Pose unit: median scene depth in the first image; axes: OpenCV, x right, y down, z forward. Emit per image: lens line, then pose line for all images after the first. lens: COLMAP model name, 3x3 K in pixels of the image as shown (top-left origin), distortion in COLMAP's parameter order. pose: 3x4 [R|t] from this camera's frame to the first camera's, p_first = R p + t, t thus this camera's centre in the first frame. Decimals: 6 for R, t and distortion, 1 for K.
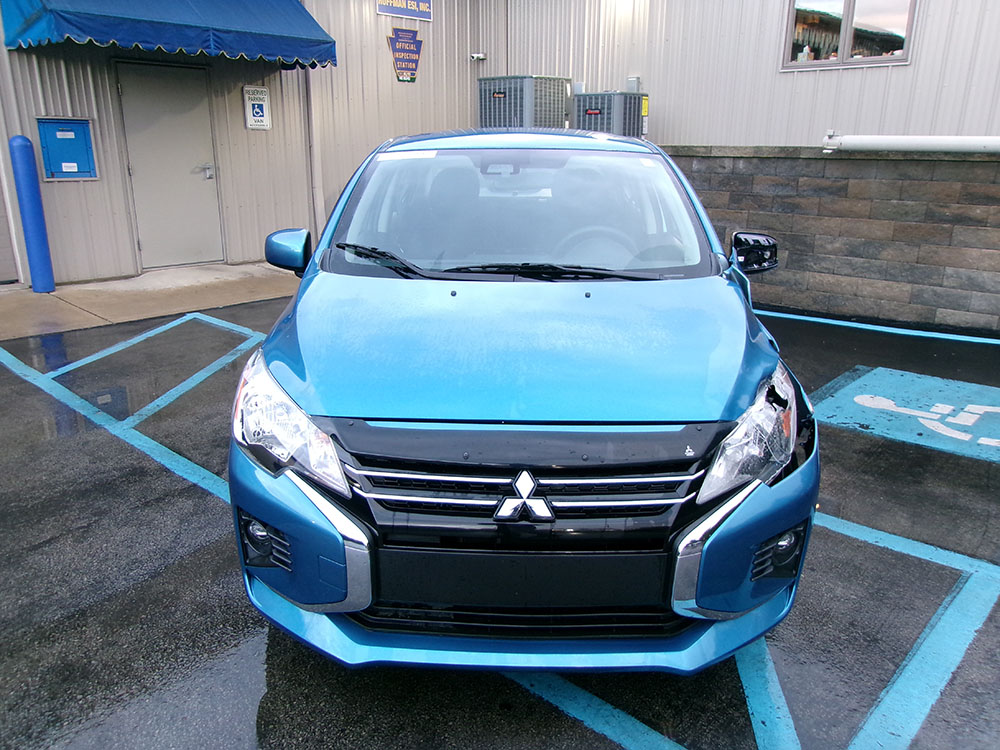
lens RADIAL K [[785.4, 0, 500.0], [0, 785.4, 375.0], [0, 0, 1]] dist [-0.008435, 0.036215]
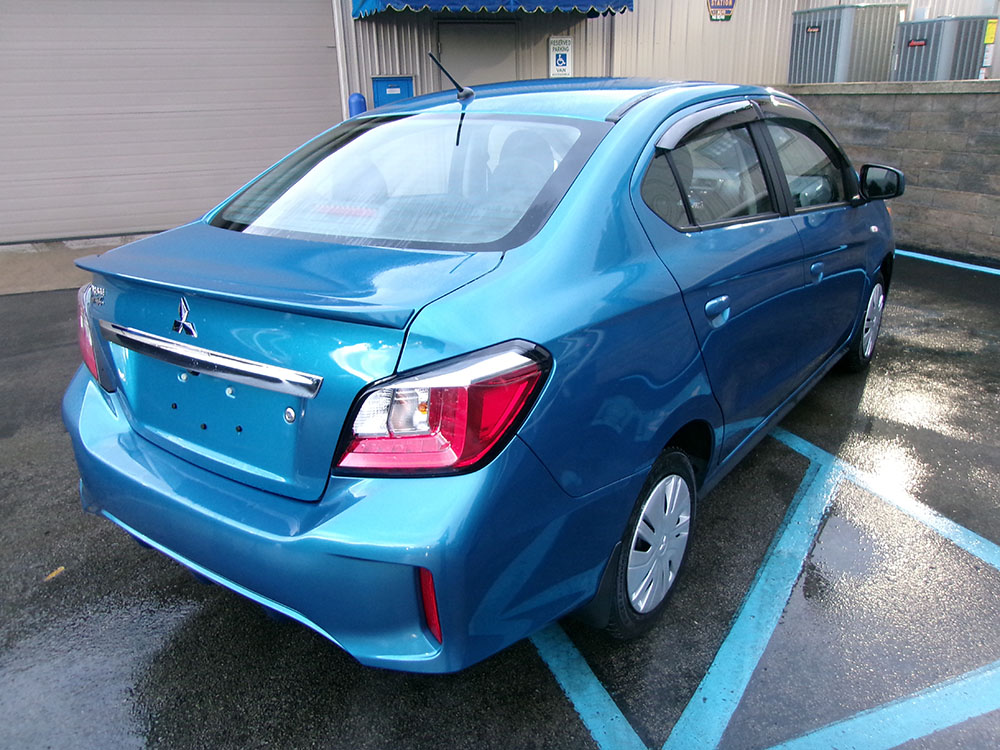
lens RADIAL K [[785.4, 0, 500.0], [0, 785.4, 375.0], [0, 0, 1]] dist [-0.008435, 0.036215]
pose [[0.897453, 0.125100, -0.422998, 0.136942], [-0.095418, 0.991294, 0.090727, -0.008548], [0.430666, -0.041061, 0.901577, 0.002770]]
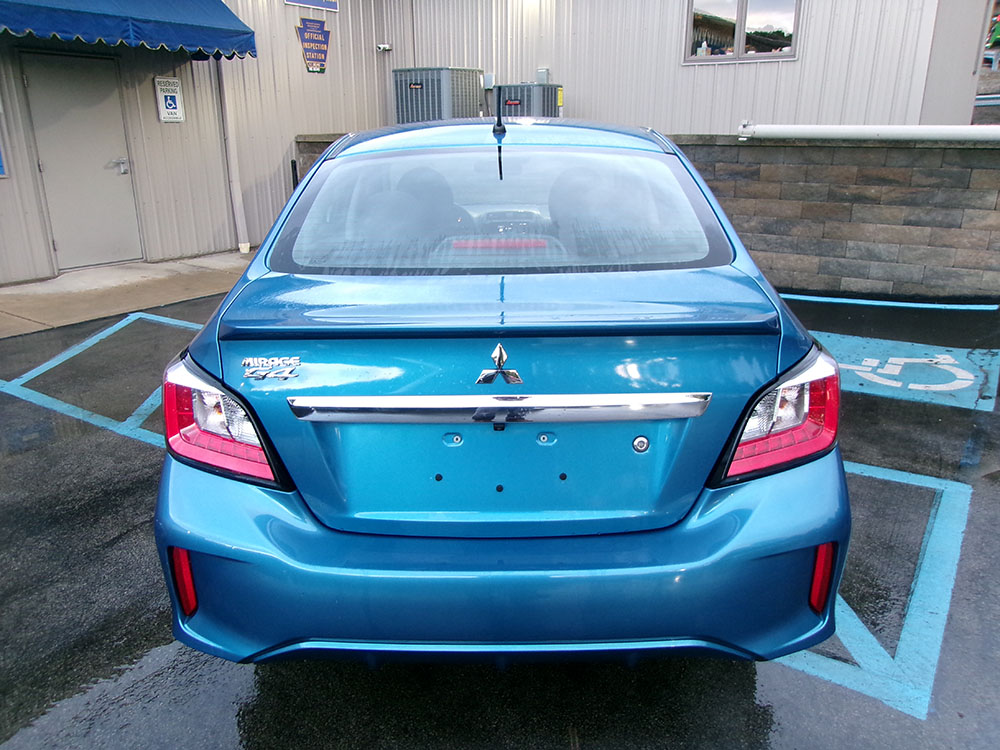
lens RADIAL K [[785.4, 0, 500.0], [0, 785.4, 375.0], [0, 0, 1]] dist [-0.008435, 0.036215]
pose [[0.984951, -0.060121, 0.162043, -0.101786], [0.057701, 0.998141, 0.019603, 0.004426], [-0.162920, -0.009958, 0.986589, -0.032843]]
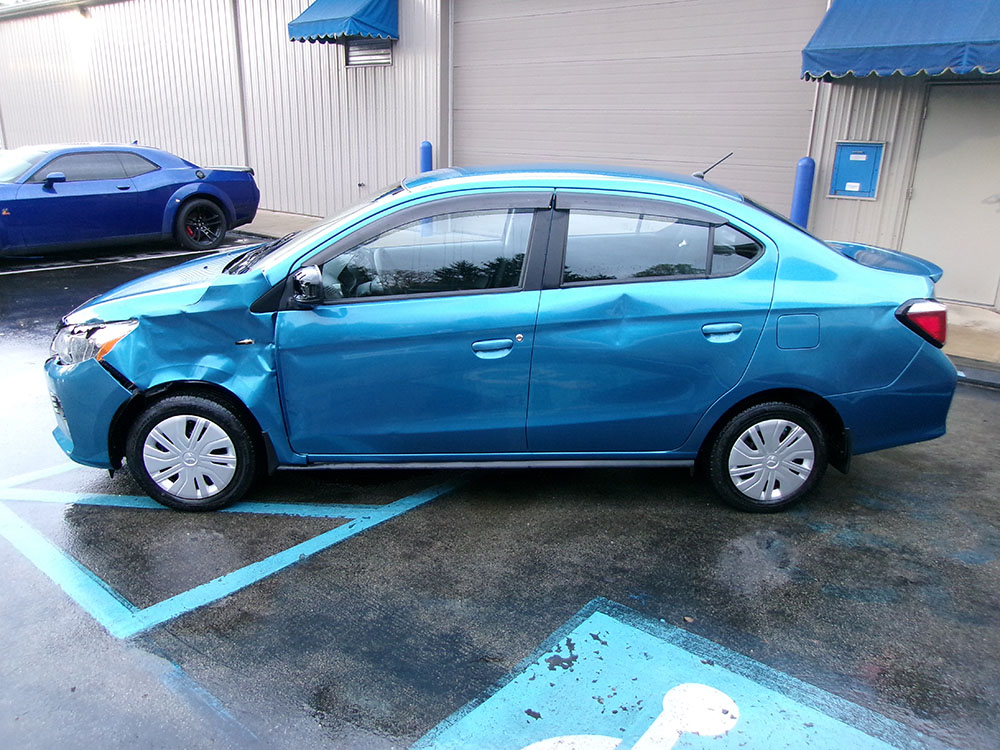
lens RADIAL K [[781.5, 0, 478.8], [0, 781.5, 390.2], [0, 0, 1]] dist [-0.011504, 0.011410]
pose [[0.022004, 0.310352, -0.950367, 0.575990], [-0.302923, 0.907981, 0.289497, -0.168685], [0.952761, 0.281518, 0.113992, 0.475630]]
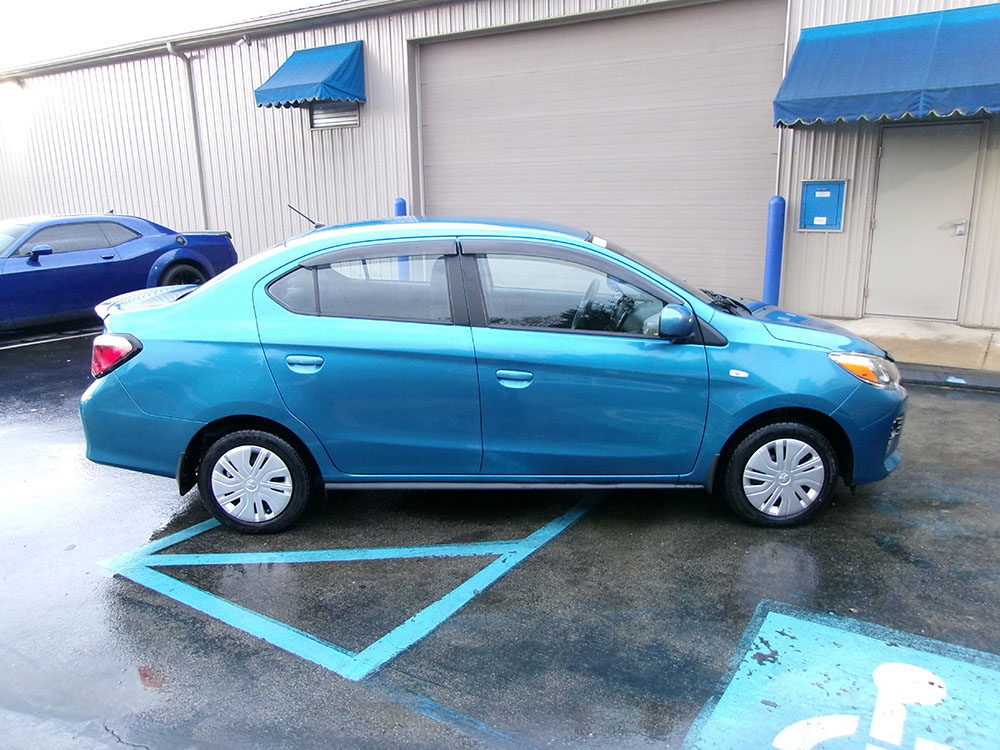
lens RADIAL K [[791.2, 0, 484.3], [0, 791.2, 379.6], [0, 0, 1]] dist [-0.027290, 0.054462]
pose [[0.144595, 0.230888, -0.962176, 0.603410], [-0.259597, 0.947186, 0.188279, -0.132819], [0.954831, 0.222554, 0.196896, 0.342564]]
